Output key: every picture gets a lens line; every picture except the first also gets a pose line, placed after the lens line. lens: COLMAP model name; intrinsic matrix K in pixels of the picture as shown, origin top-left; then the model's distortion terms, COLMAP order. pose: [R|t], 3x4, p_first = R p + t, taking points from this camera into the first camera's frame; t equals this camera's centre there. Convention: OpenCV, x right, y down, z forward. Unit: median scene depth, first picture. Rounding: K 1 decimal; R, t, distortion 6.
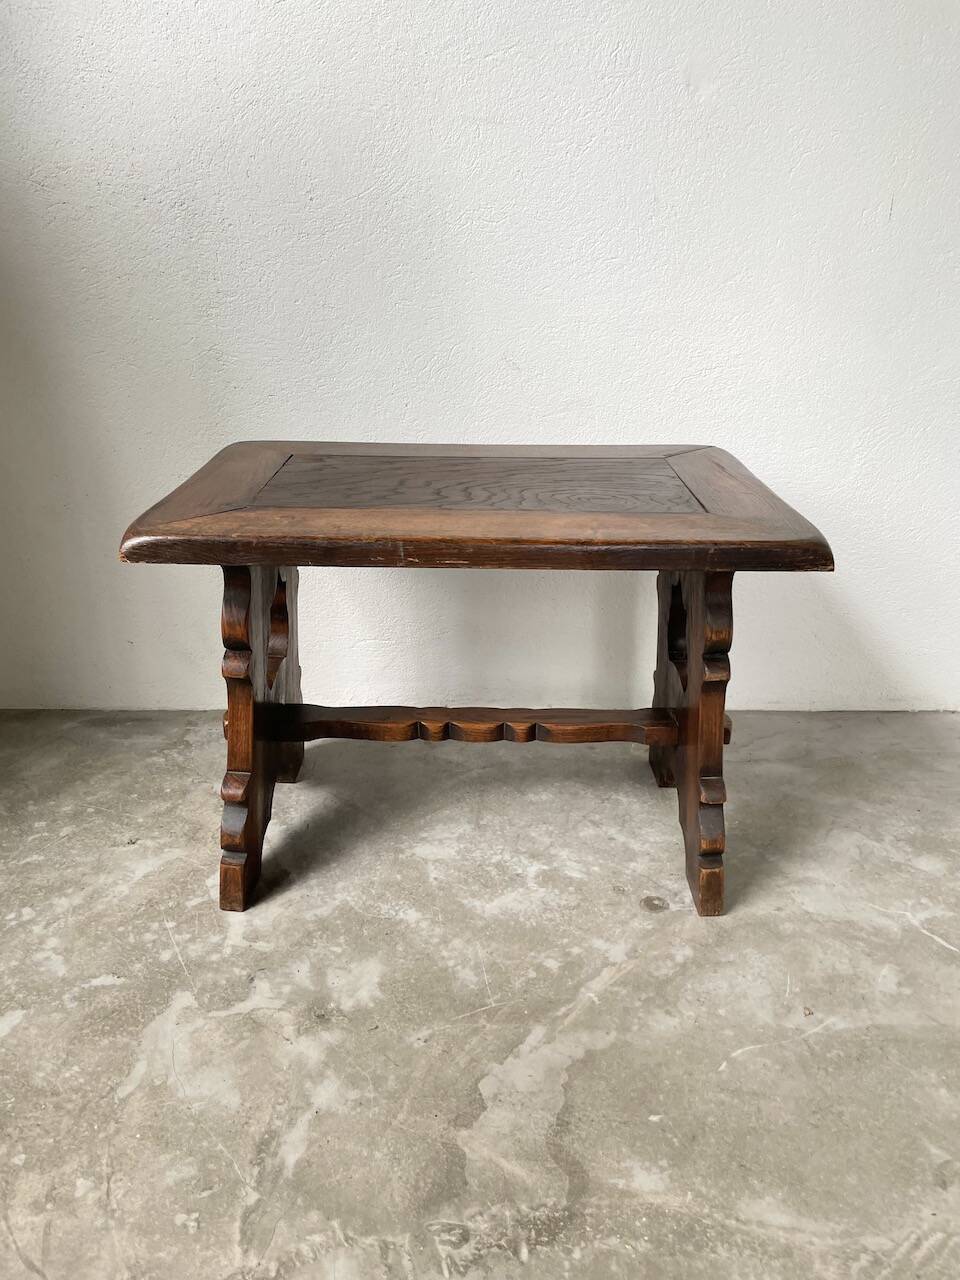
lens RADIAL K [[976.2, 0, 491.8], [0, 976.2, 631.1], [0, 0, 1]] dist [0.079943, -0.115543]
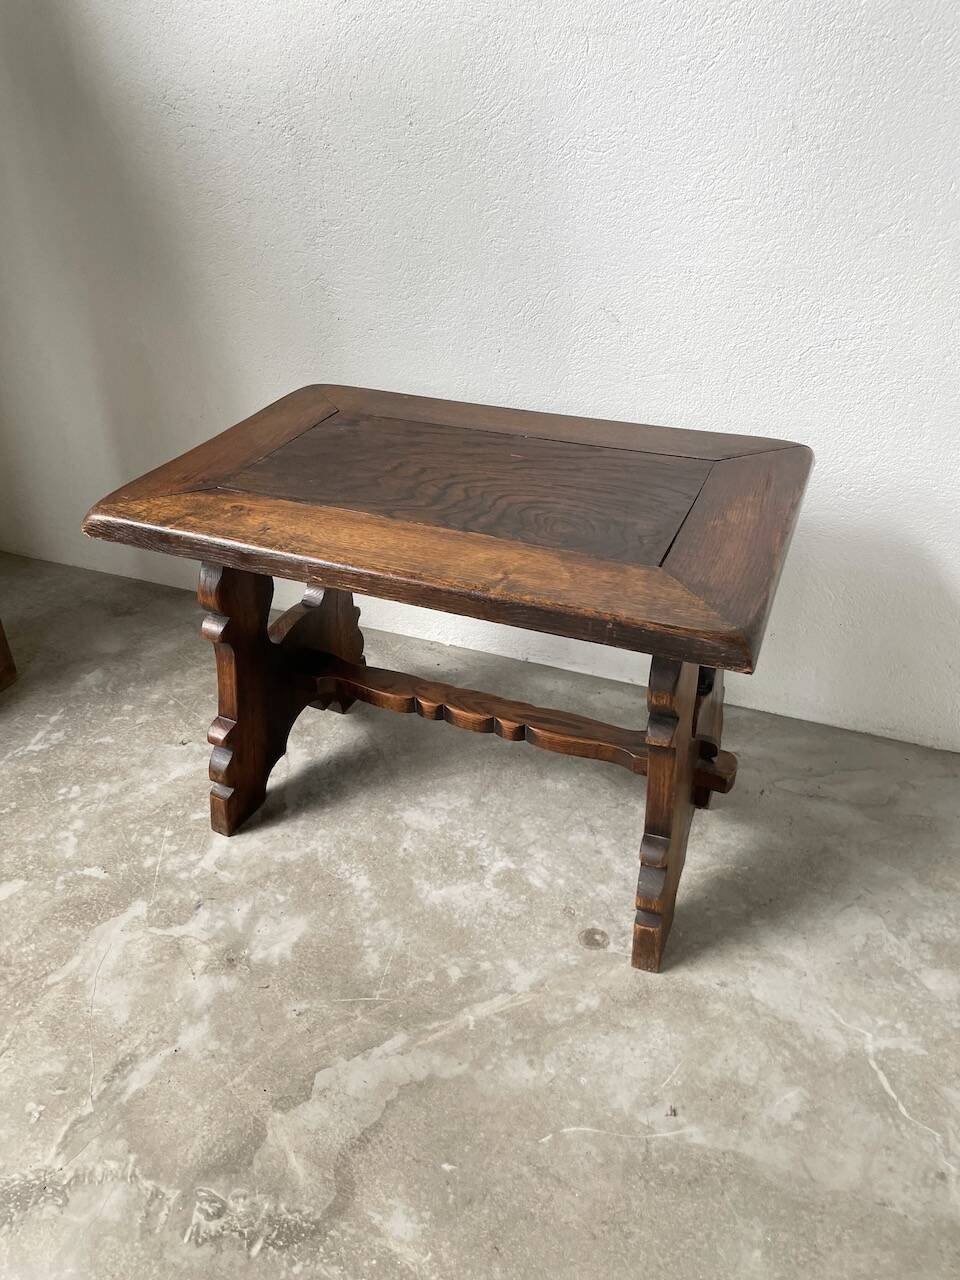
lens RADIAL K [[976.2, 0, 472.5], [0, 976.2, 634.8], [0, 0, 1]] dist [0.079943, -0.115543]
pose [[0.919962, 0.189251, -0.343299, 0.367758], [-0.127324, 0.972519, 0.194925, -0.204248], [0.370754, -0.135613, 0.918777, 0.126534]]
